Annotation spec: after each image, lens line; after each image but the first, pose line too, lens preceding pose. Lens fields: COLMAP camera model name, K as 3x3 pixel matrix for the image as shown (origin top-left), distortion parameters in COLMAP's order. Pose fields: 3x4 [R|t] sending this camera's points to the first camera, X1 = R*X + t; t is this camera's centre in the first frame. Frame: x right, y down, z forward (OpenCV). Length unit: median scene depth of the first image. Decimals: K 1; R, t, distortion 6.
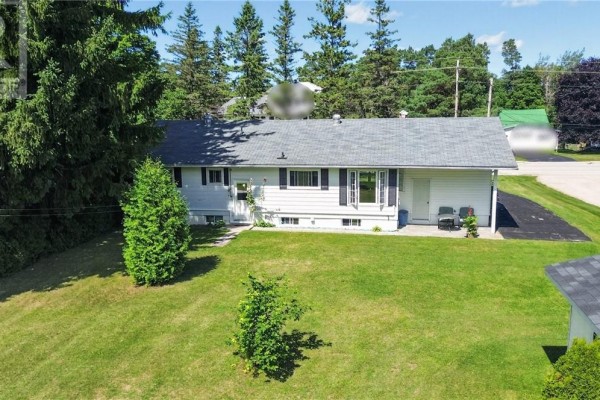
lens RADIAL K [[528.6, 0, 300.0], [0, 528.6, 200.0], [0, 0, 1]] dist [0.097642, -0.008490]
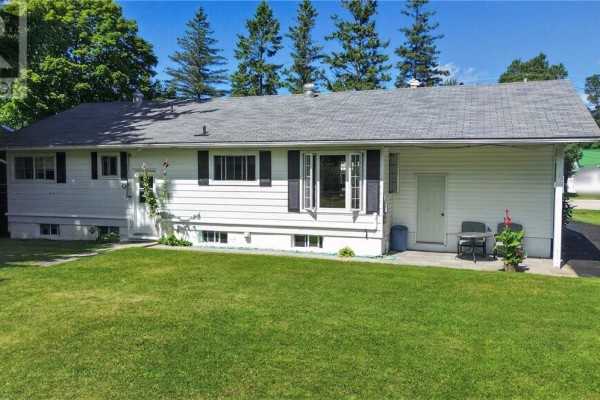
lens RADIAL K [[513.1, 0, 300.0], [0, 513.1, 200.0], [0, 0, 1]] dist [0.081460, -0.000951]
pose [[0.989325, 0.021754, -0.144090, 0.169754], [-0.036200, 0.994487, -0.098411, 0.053142], [0.141155, 0.102576, 0.984659, 0.414450]]
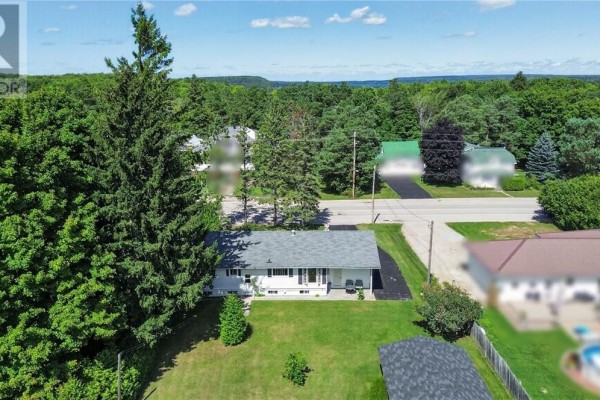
lens RADIAL K [[513.1, 0, 300.0], [0, 513.1, 200.0], [0, 0, 1]] dist [0.081460, -0.000951]
pose [[0.984844, -0.041245, 0.168468, -0.230123], [0.029619, 0.997040, 0.070950, -0.438326], [-0.170895, -0.064885, 0.983150, -0.878515]]
